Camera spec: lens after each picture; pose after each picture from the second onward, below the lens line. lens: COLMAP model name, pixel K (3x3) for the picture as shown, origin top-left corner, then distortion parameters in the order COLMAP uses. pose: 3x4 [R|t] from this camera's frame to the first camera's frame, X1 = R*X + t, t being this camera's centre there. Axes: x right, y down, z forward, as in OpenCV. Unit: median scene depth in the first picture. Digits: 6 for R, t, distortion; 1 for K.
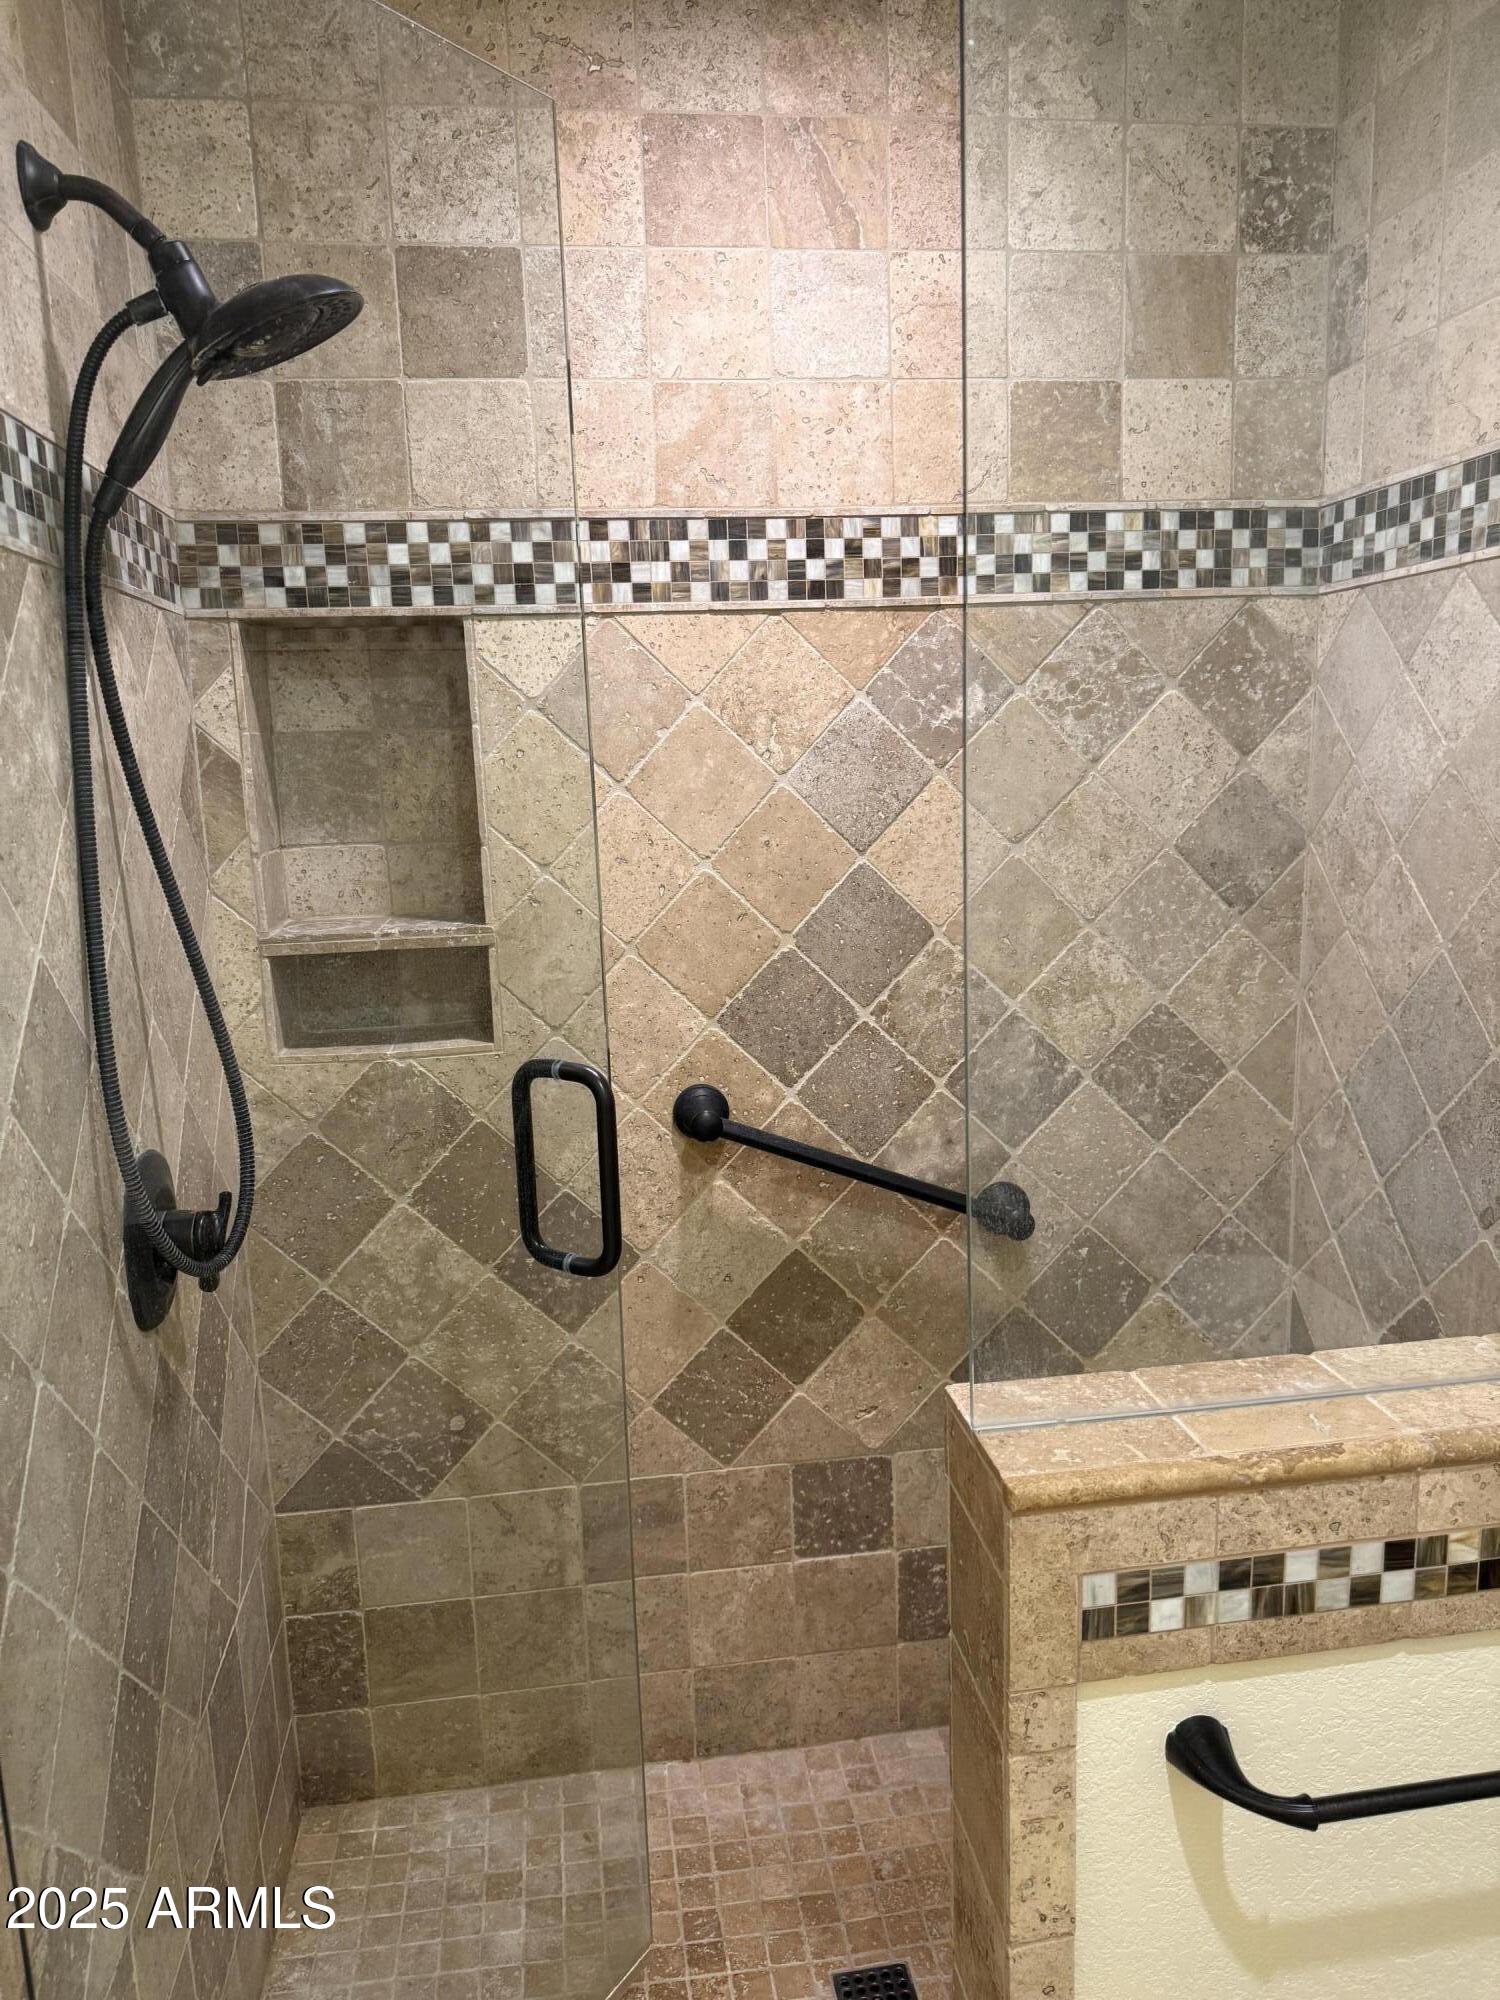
lens RADIAL K [[1400.7, 0, 750.0], [0, 1400.7, 1000.0], [0, 0, 1]] dist [0.094764, -0.140608]
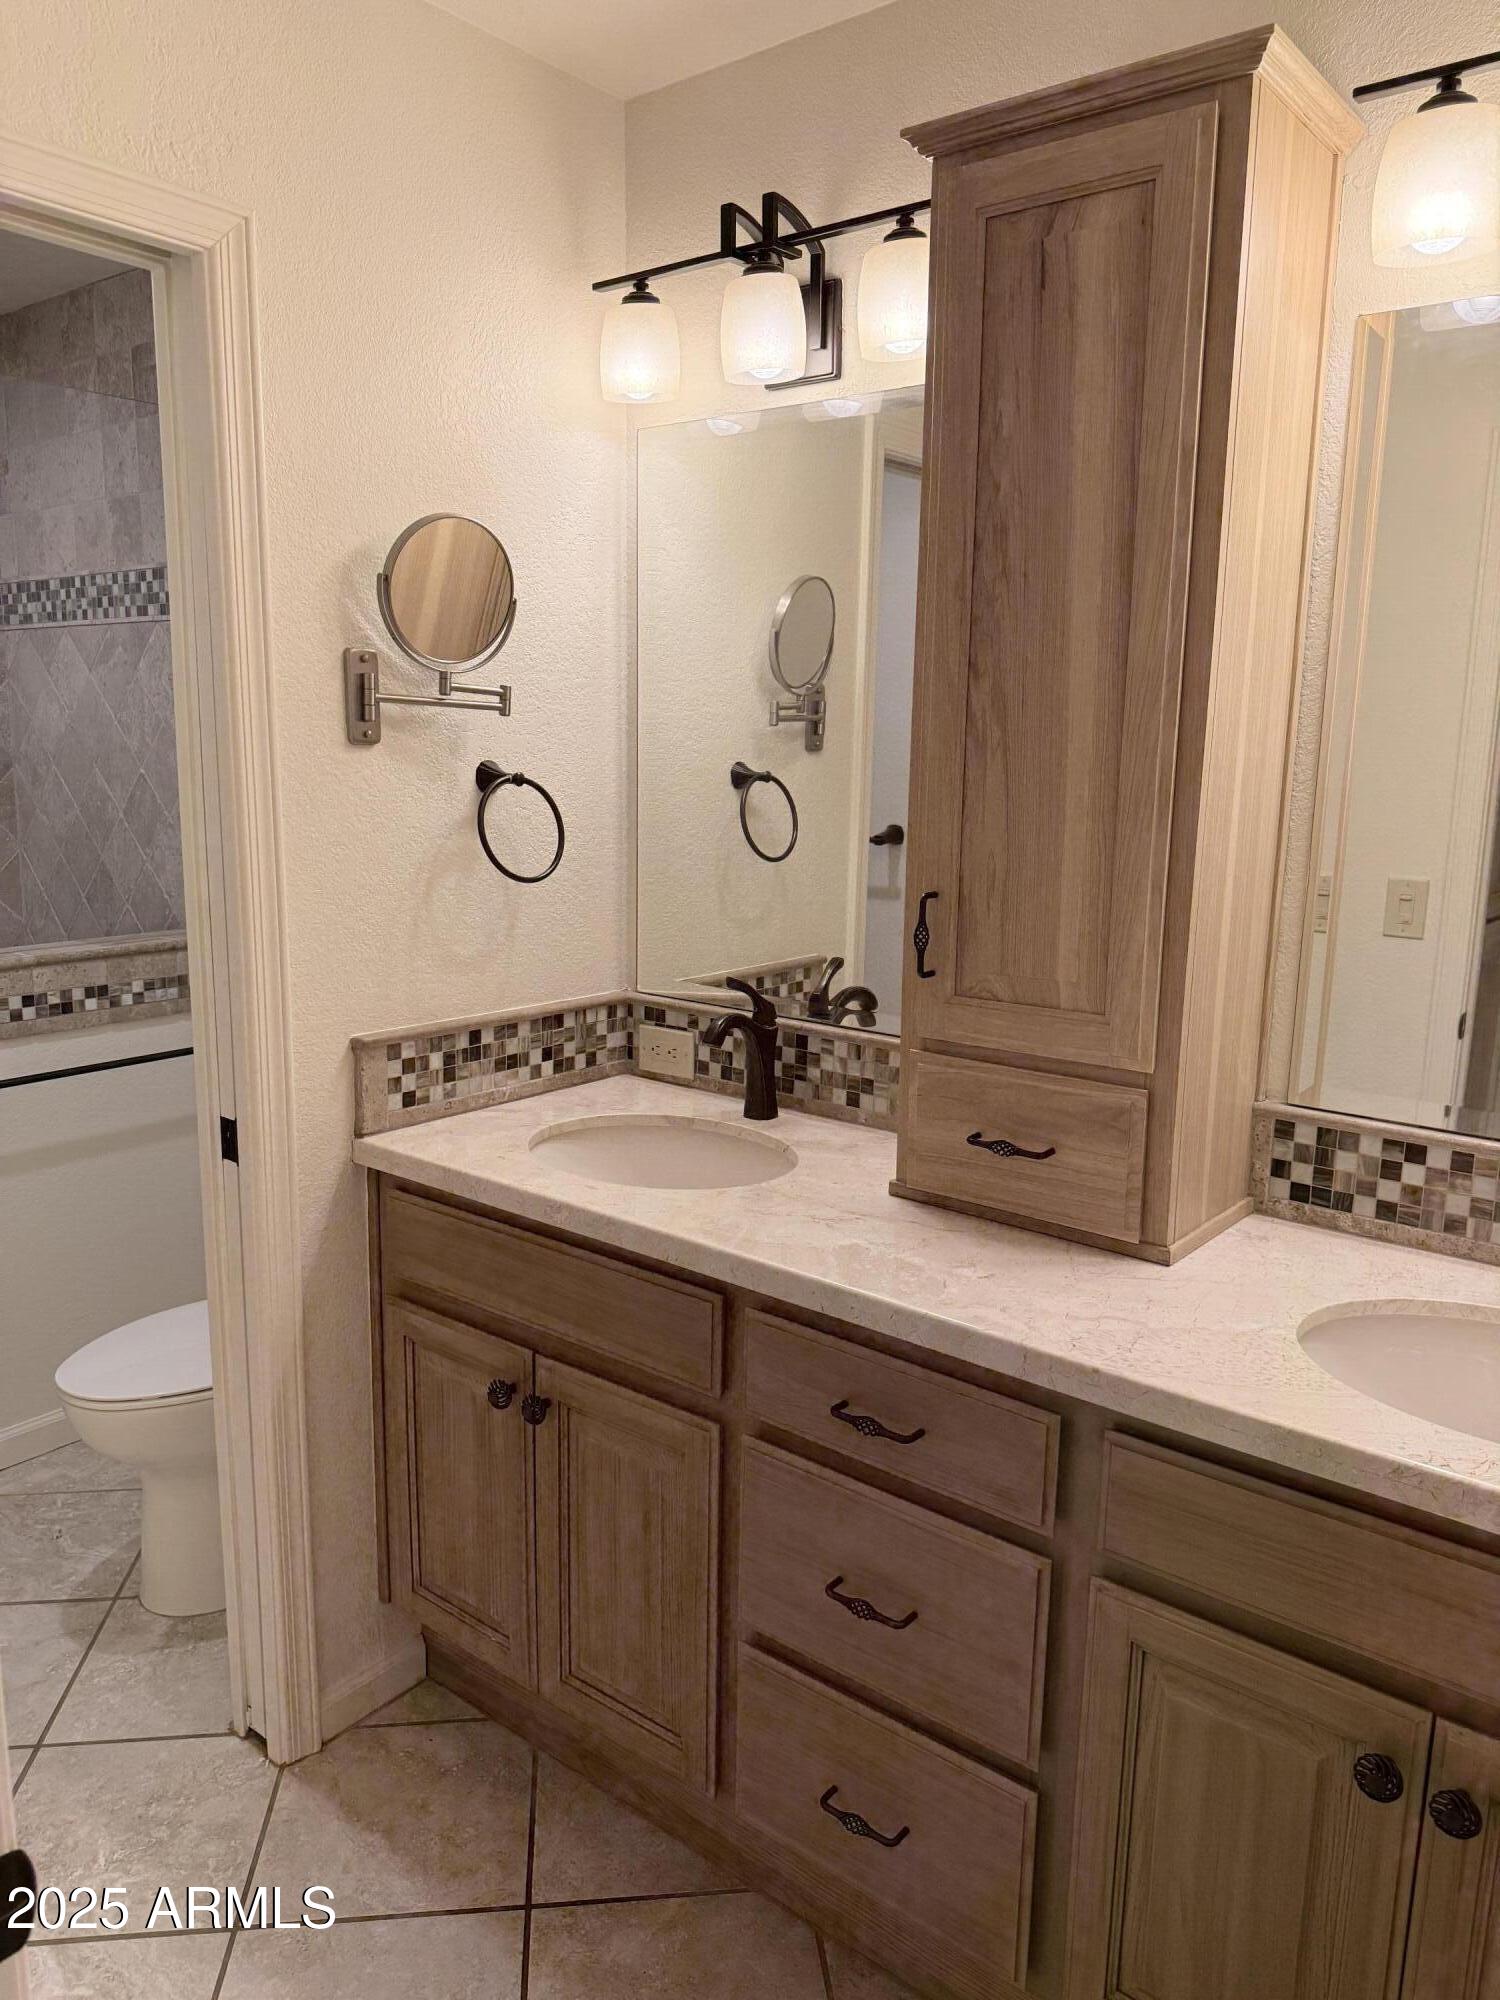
lens RADIAL K [[1400.7, 0, 750.0], [0, 1400.7, 1000.0], [0, 0, 1]] dist [0.094764, -0.140608]
pose [[0.719640, -0.081672, 0.689527, -0.253792], [0.079901, 0.996202, 0.034606, 0.240458], [-0.689735, 0.030190, 0.723432, -1.145089]]
